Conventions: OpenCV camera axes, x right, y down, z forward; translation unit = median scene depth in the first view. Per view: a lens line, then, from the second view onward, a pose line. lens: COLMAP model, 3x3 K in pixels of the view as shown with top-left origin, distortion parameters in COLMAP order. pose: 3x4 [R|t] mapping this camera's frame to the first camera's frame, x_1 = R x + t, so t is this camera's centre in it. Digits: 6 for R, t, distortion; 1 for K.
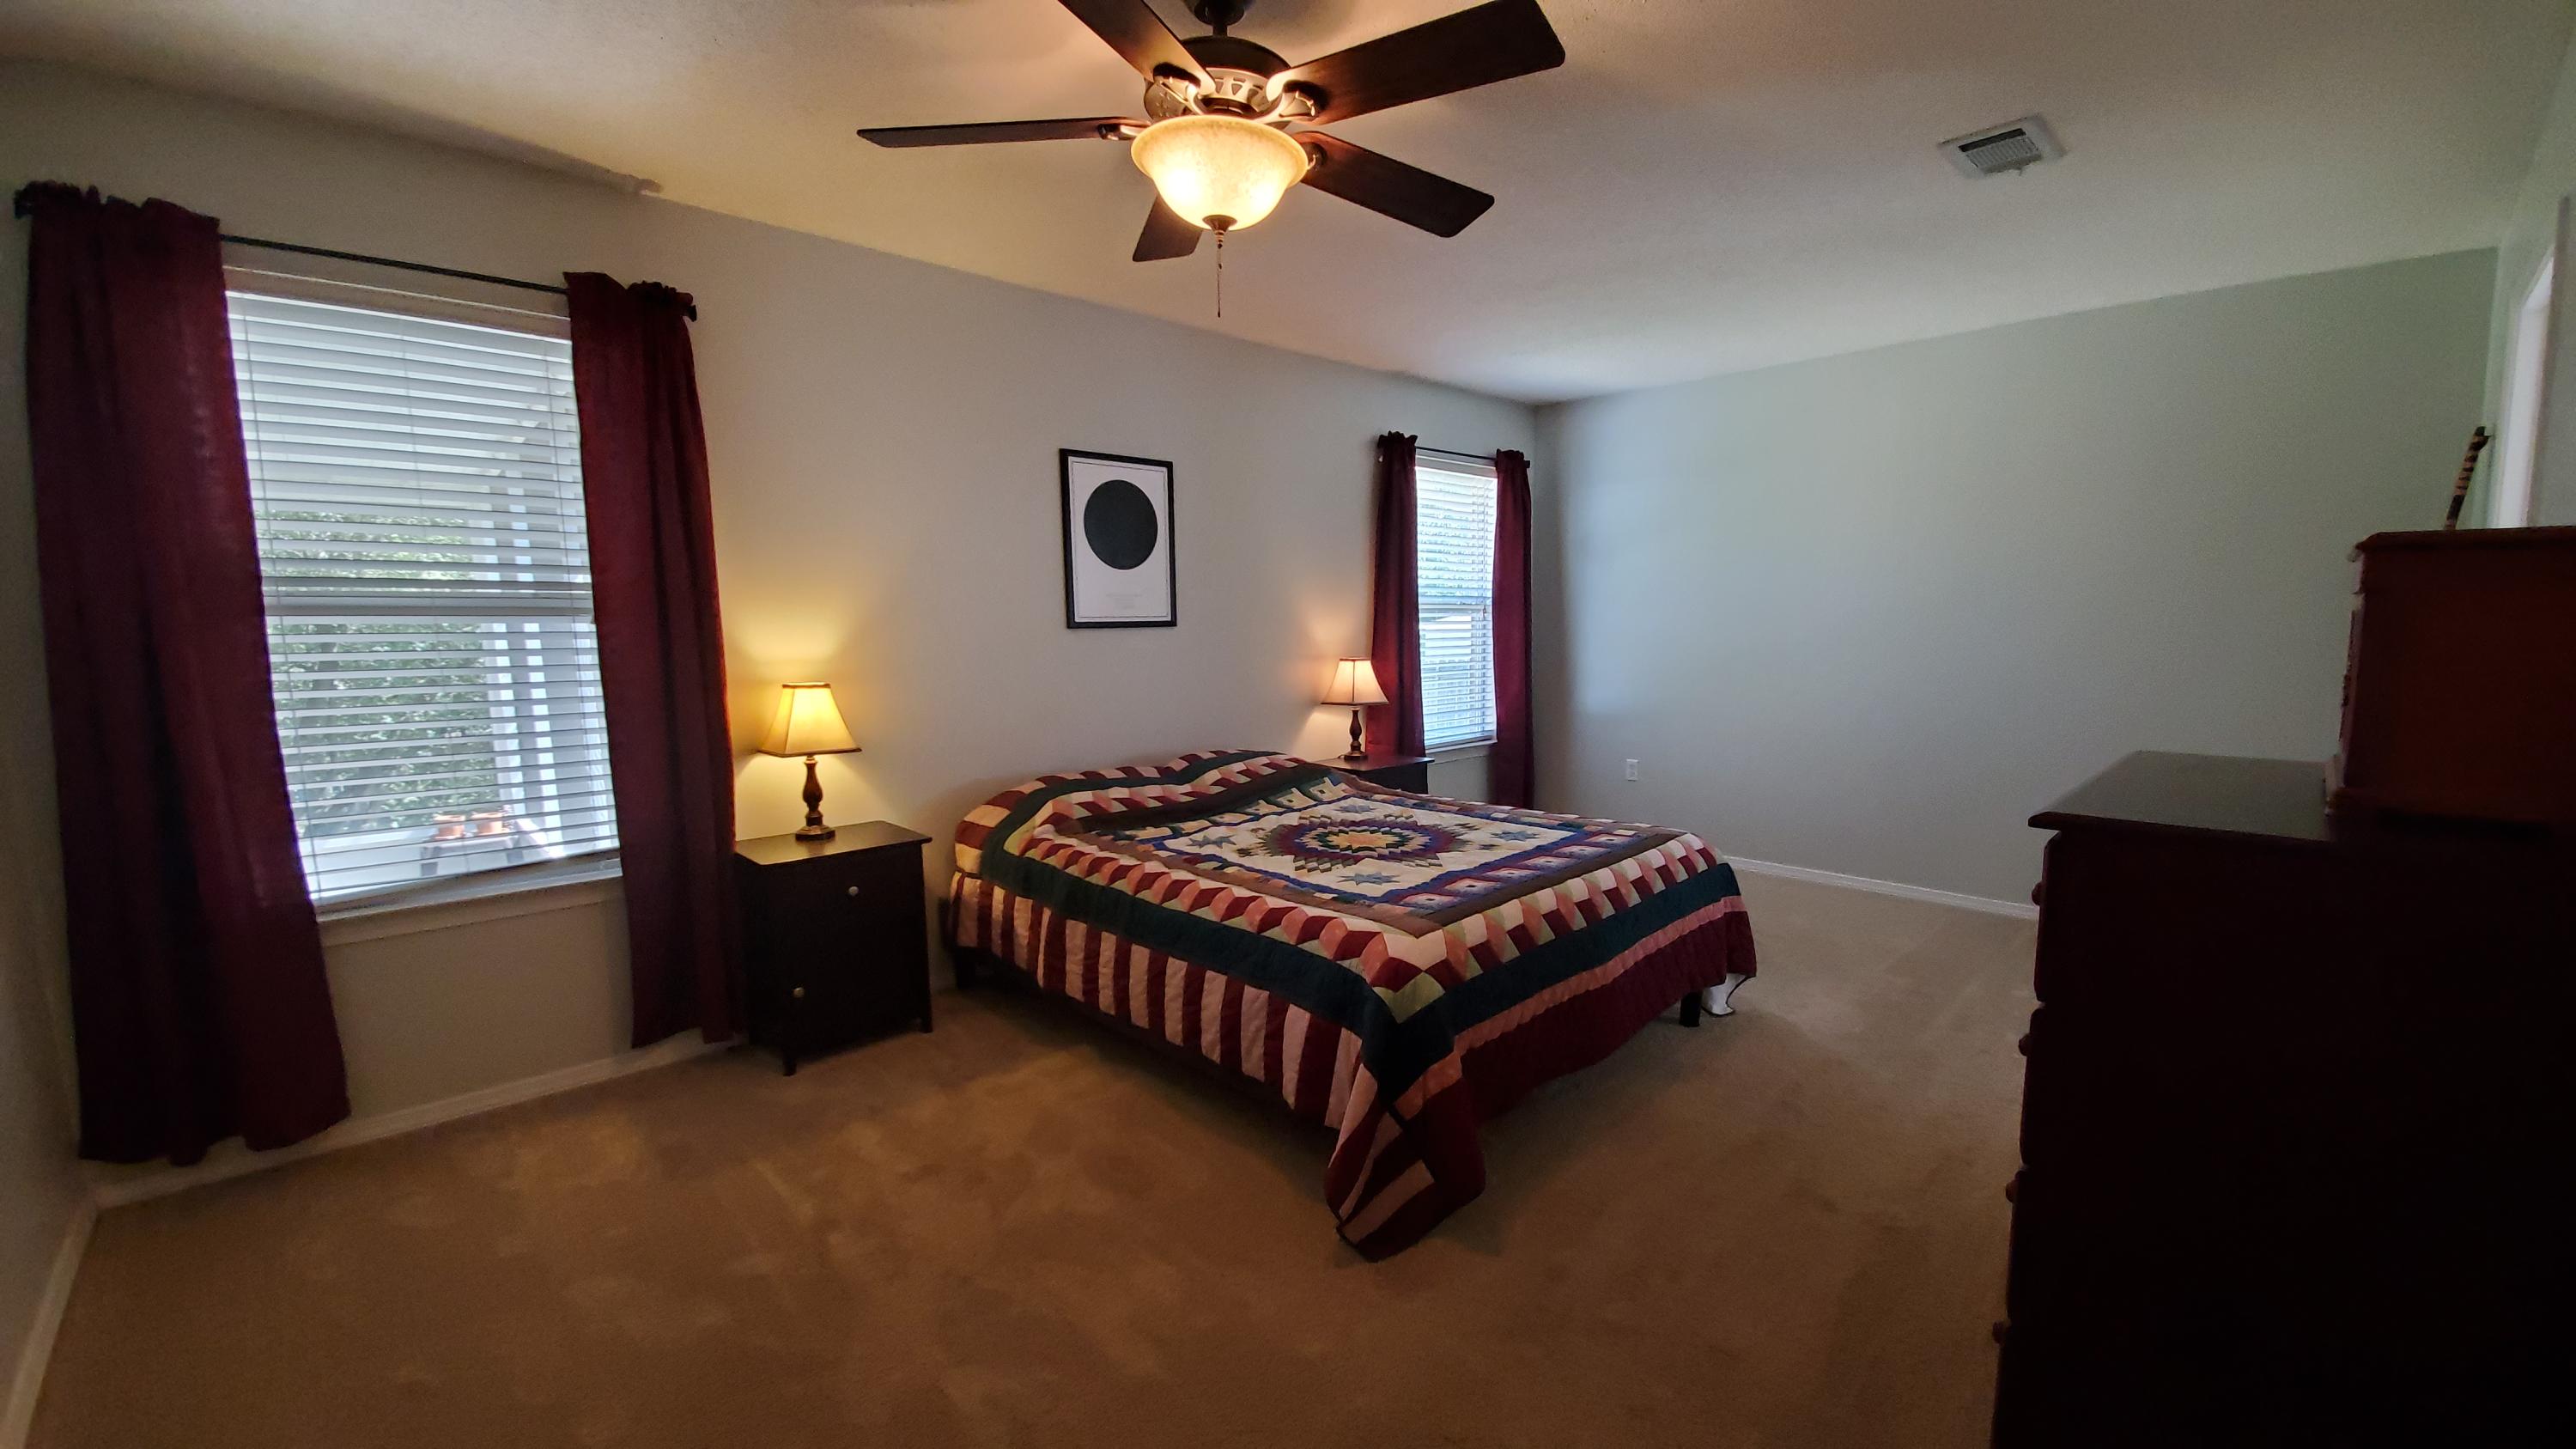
lens RADIAL K [[1017.7, 0, 1309.4], [0, 1017.7, 754.6], [0, 0, 1]] dist [0.013735, -0.015950]
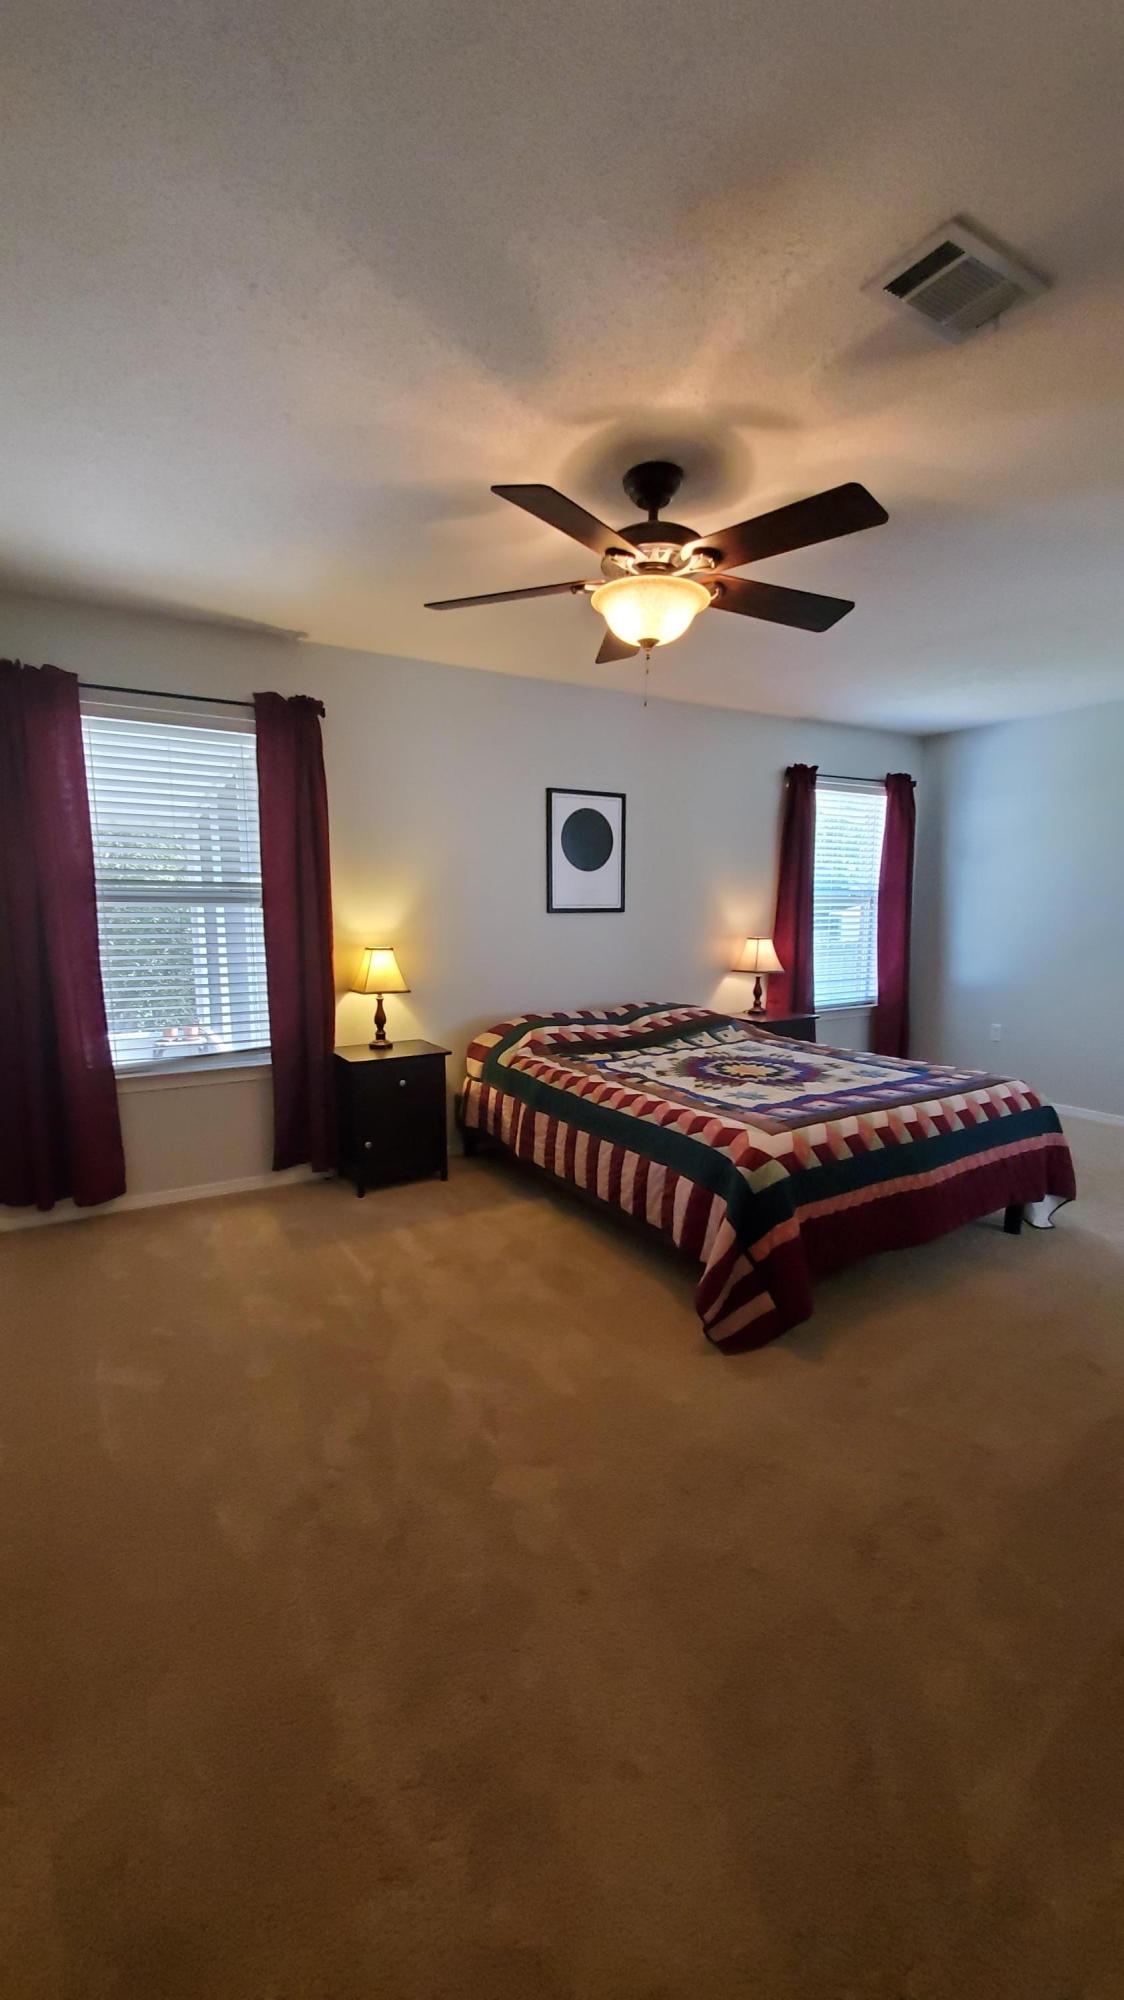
lens RADIAL K [[790.0, 0, 540.0], [0, 790.0, 1012.7], [0, 0, 1]] dist [0.013735, -0.015950]
pose [[0.968283, 0.040165, -0.246607, 0.041571], [-0.039433, 0.999191, 0.007909, 0.010151], [0.246725, 0.002066, 0.969083, -0.100824]]
